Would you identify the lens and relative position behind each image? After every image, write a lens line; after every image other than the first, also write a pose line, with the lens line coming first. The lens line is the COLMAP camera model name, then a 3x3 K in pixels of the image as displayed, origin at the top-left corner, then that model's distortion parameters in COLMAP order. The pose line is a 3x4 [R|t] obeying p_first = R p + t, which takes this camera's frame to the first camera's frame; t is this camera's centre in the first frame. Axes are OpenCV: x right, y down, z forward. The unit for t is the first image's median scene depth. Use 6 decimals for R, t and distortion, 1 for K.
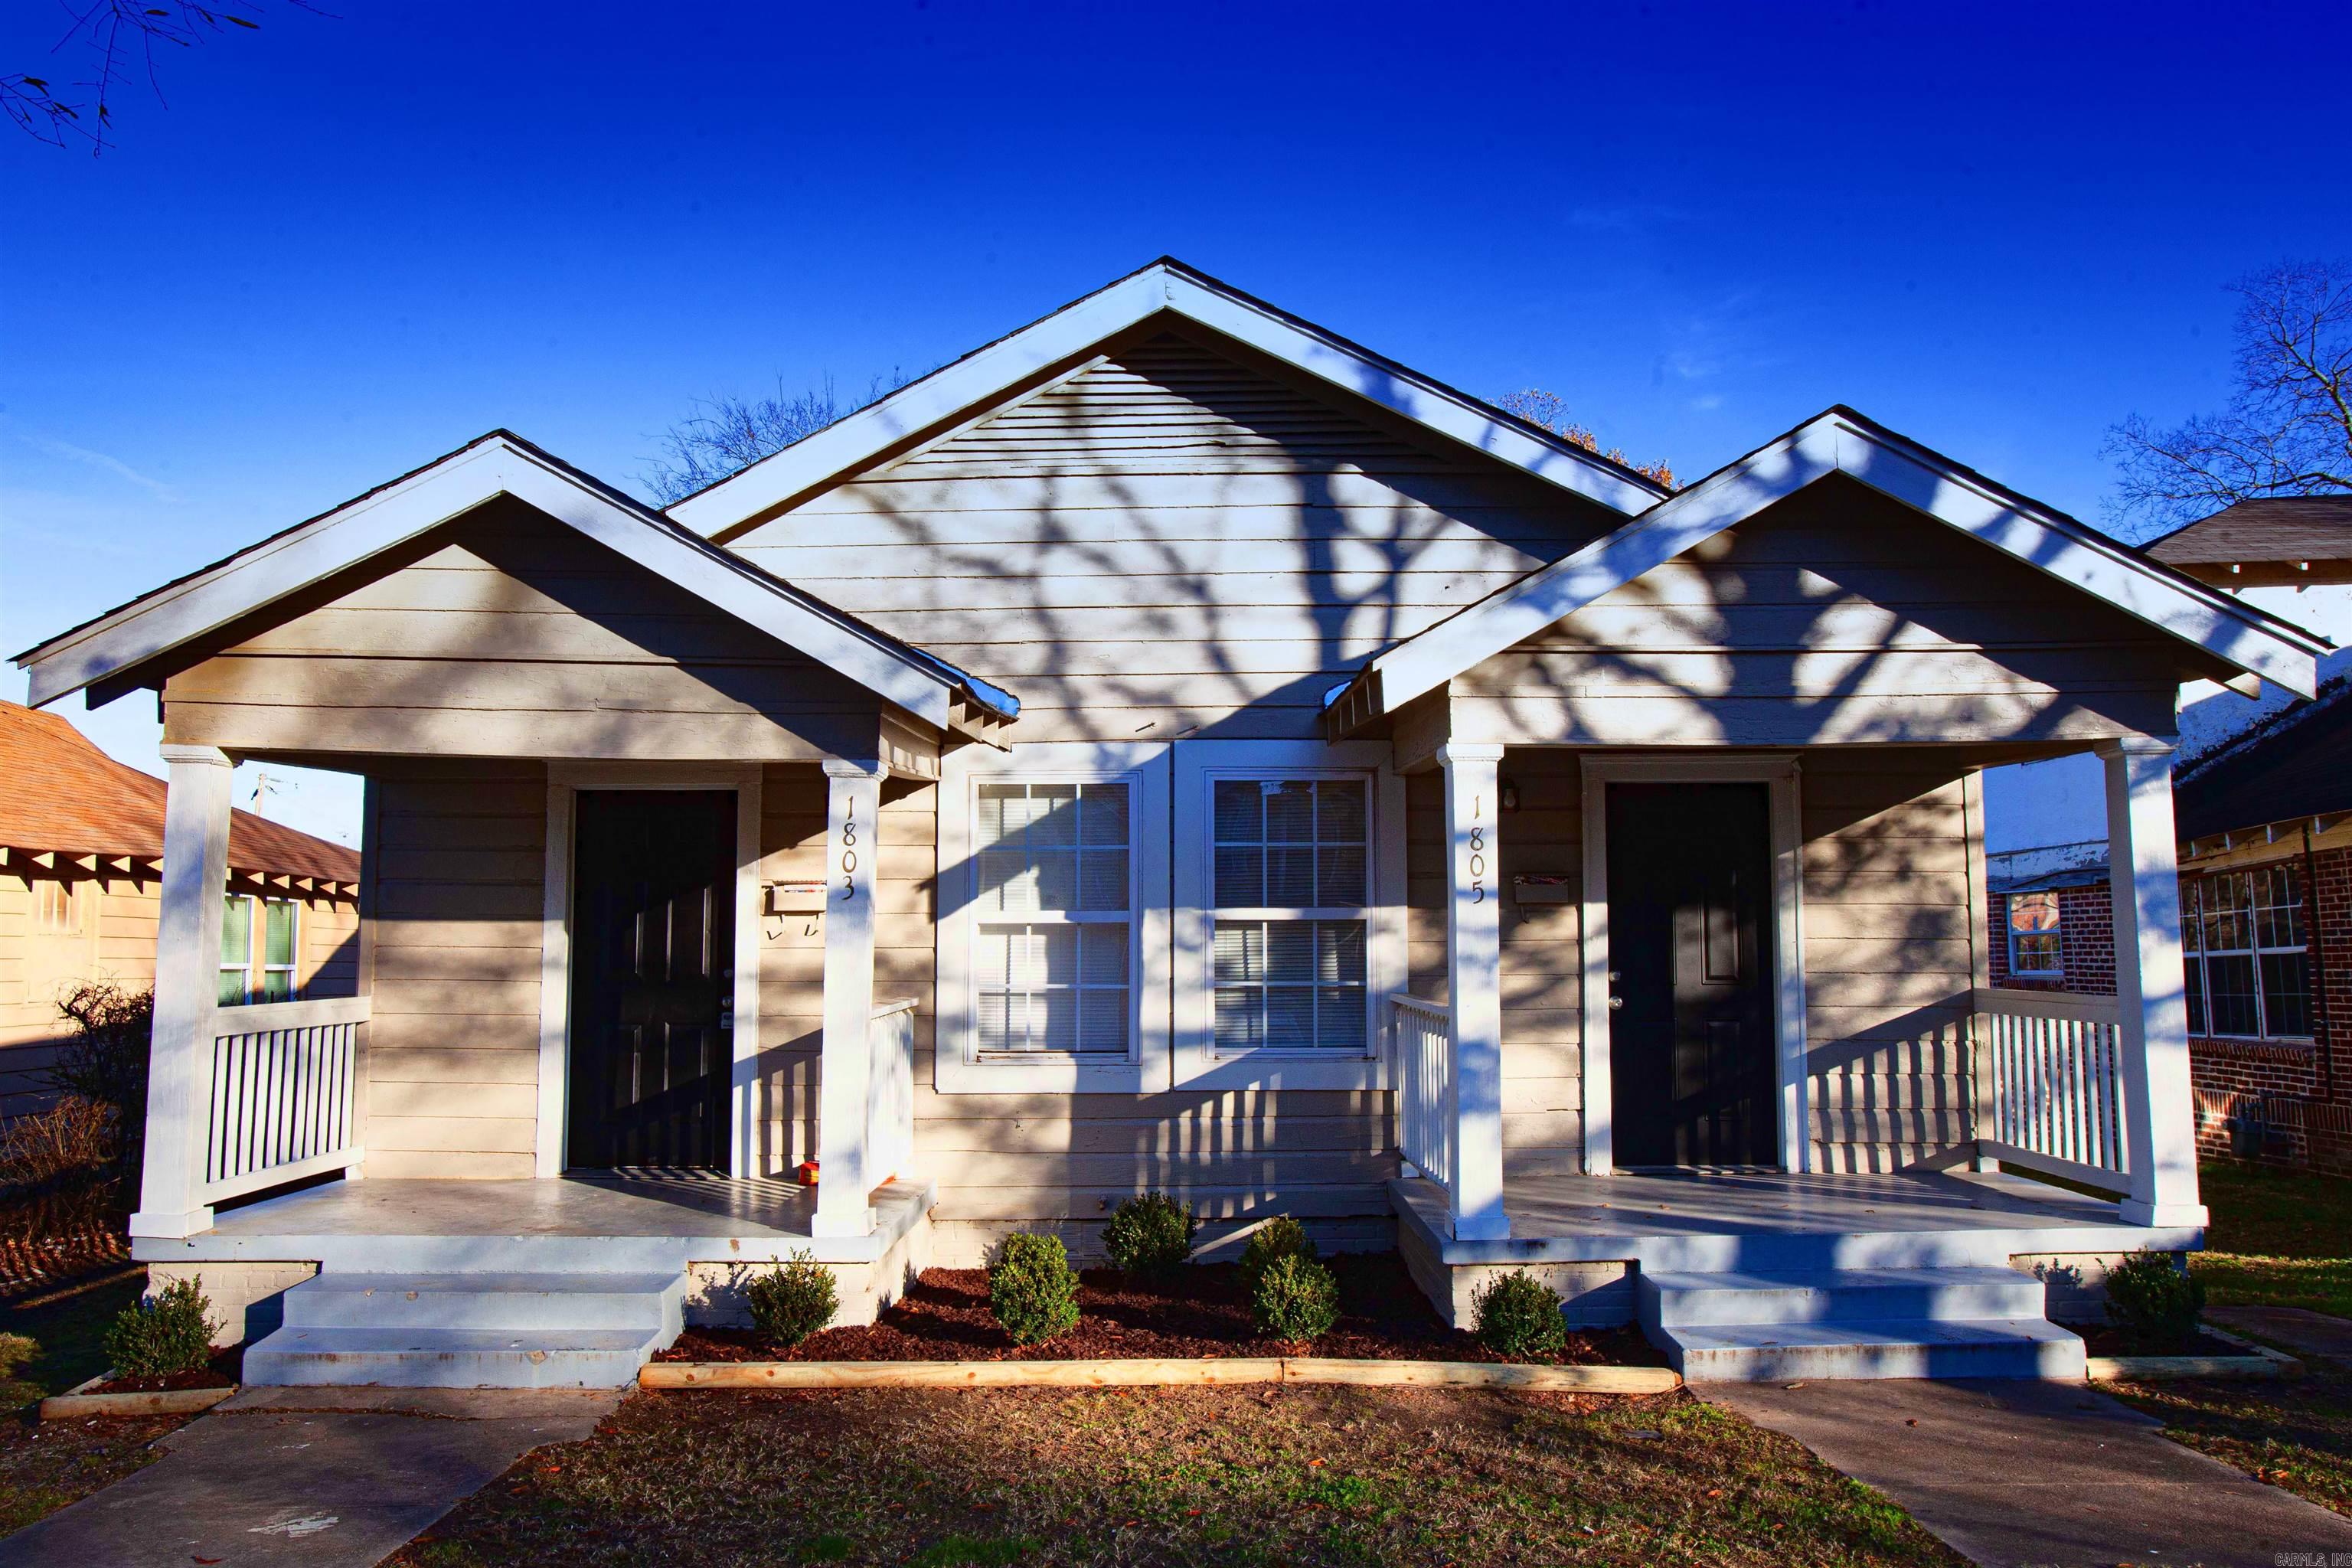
lens RADIAL K [[1901.3, 0, 1168.7], [0, 1901.3, 824.4], [0, 0, 1]] dist [-0.006508, 0.002148]
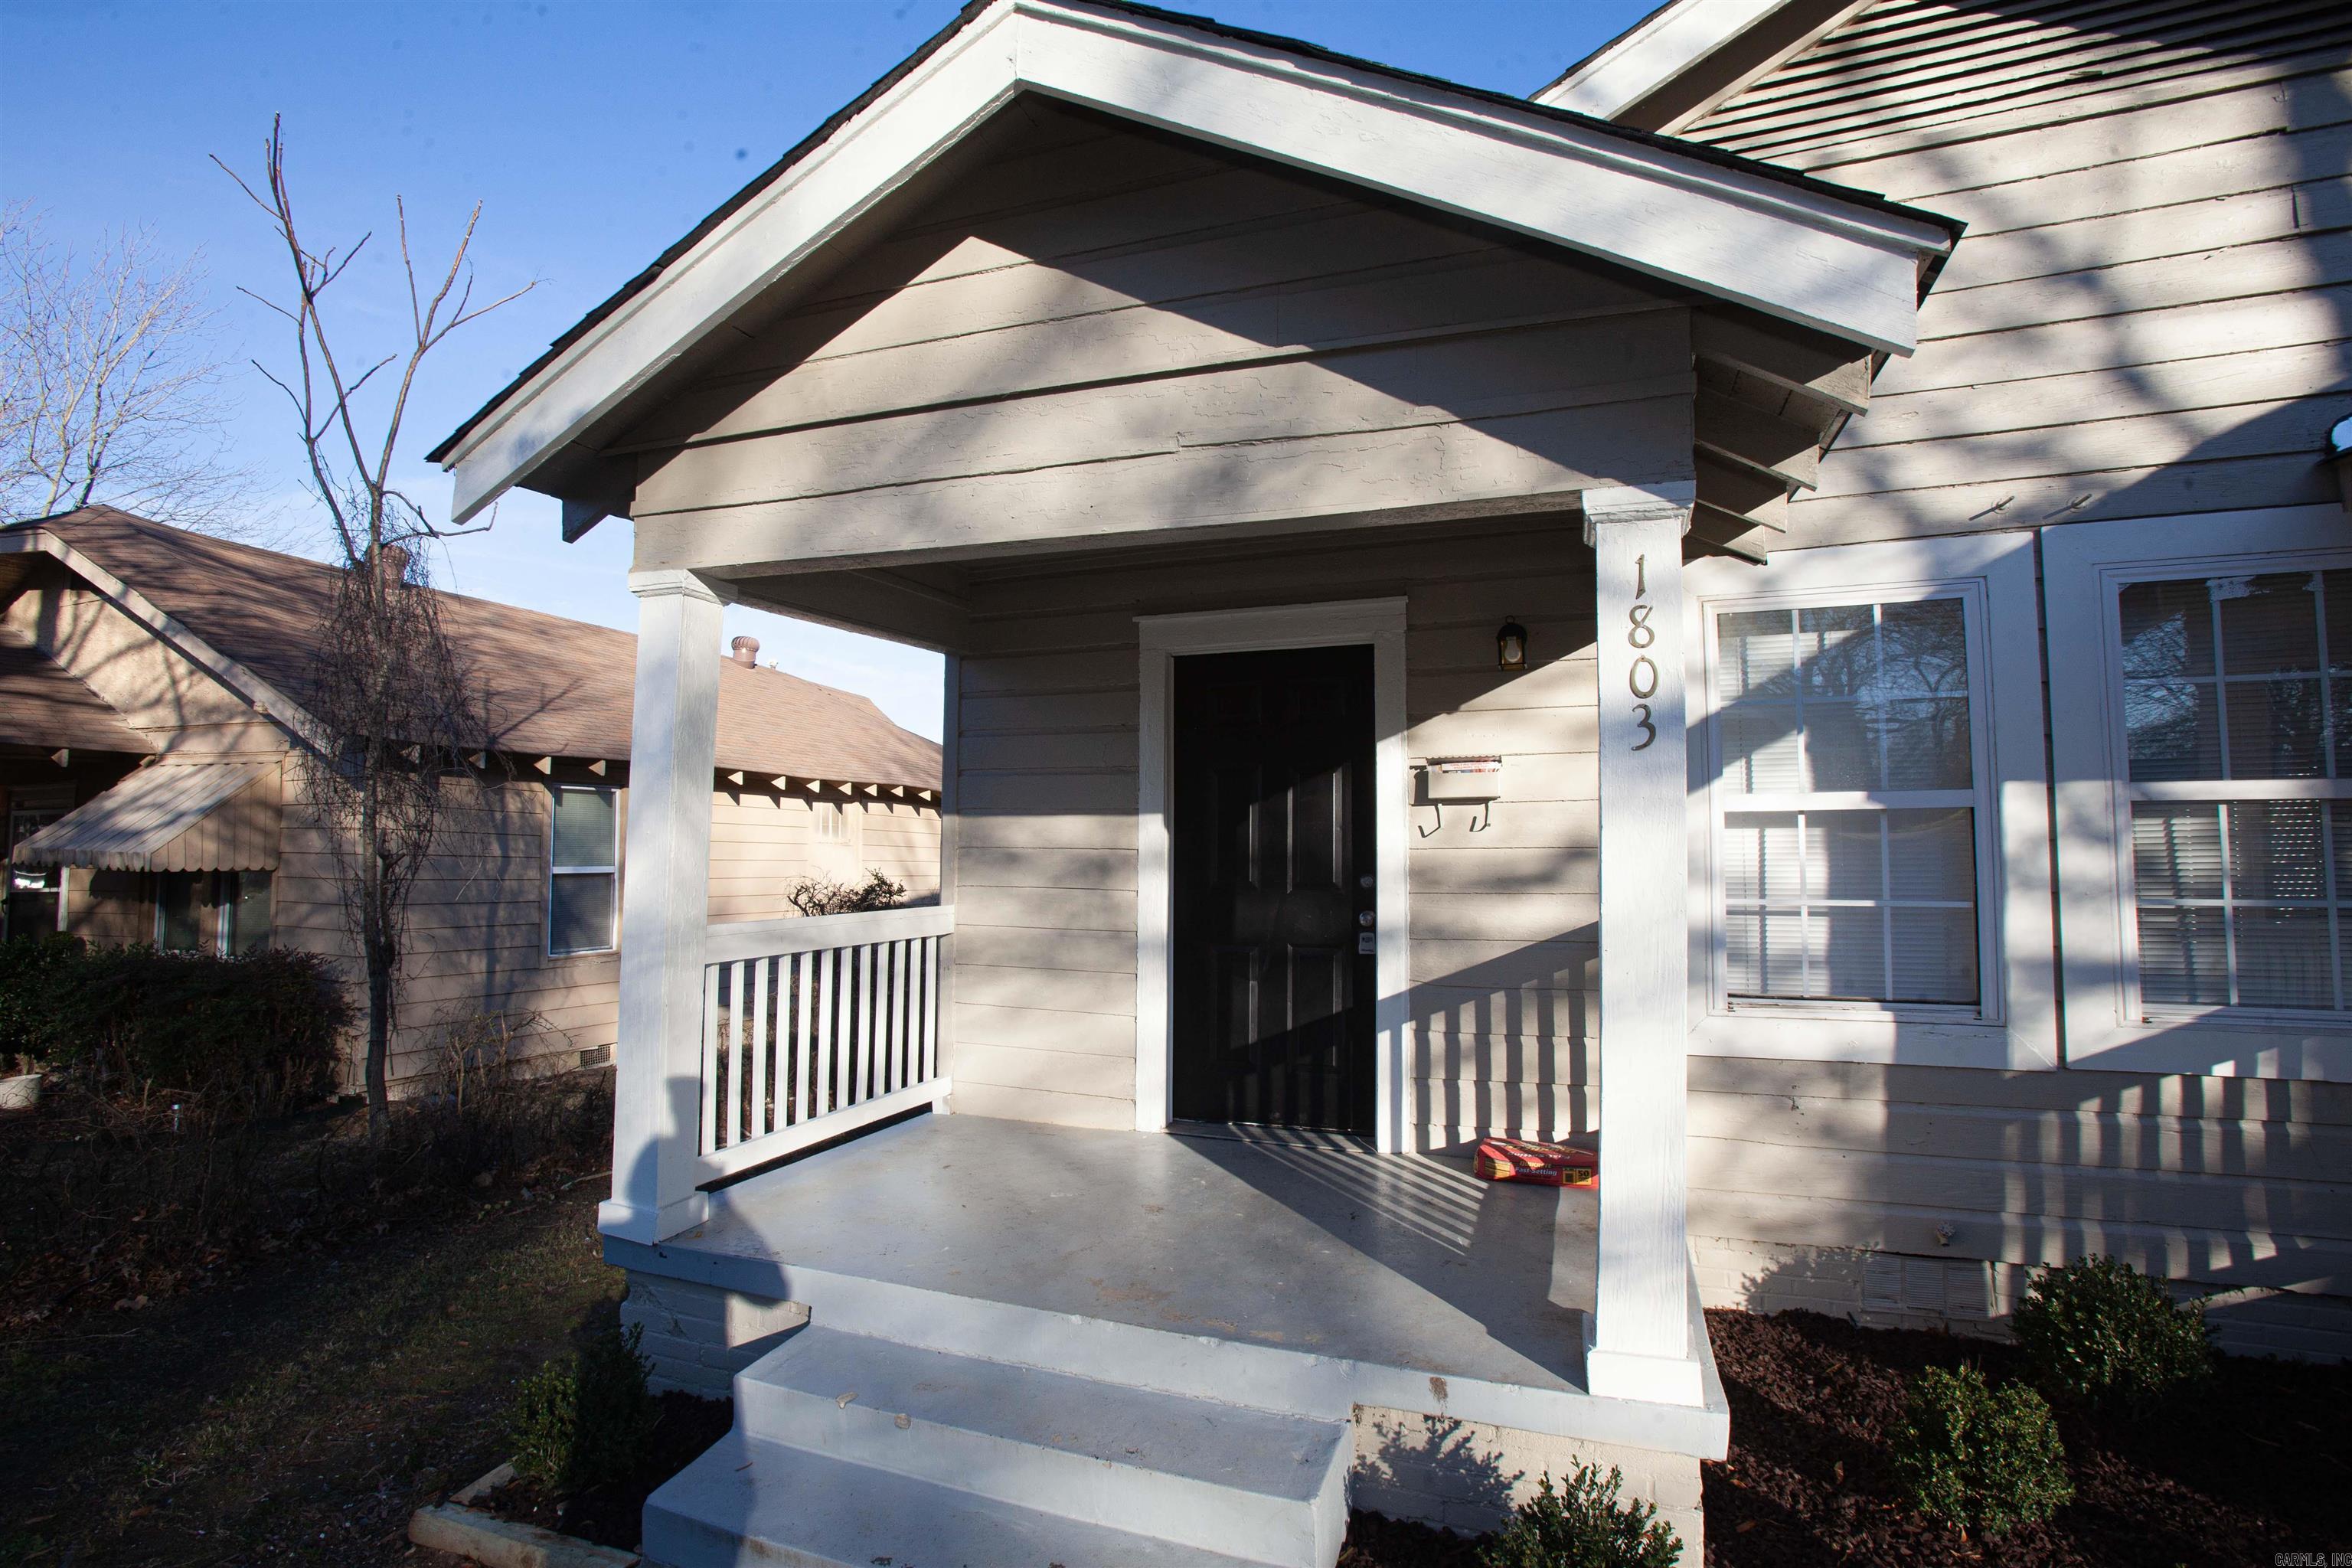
lens RADIAL K [[1079.3, 0, 1176.0], [0, 1079.3, 784.0], [0, 0, 1]] dist [-0.018975, 0.000477]
pose [[0.943371, -0.022312, -0.330988, -0.159806], [0.021889, 0.999748, -0.005005, 0.039644], [0.331017, -0.002524, 0.943622, 0.564269]]
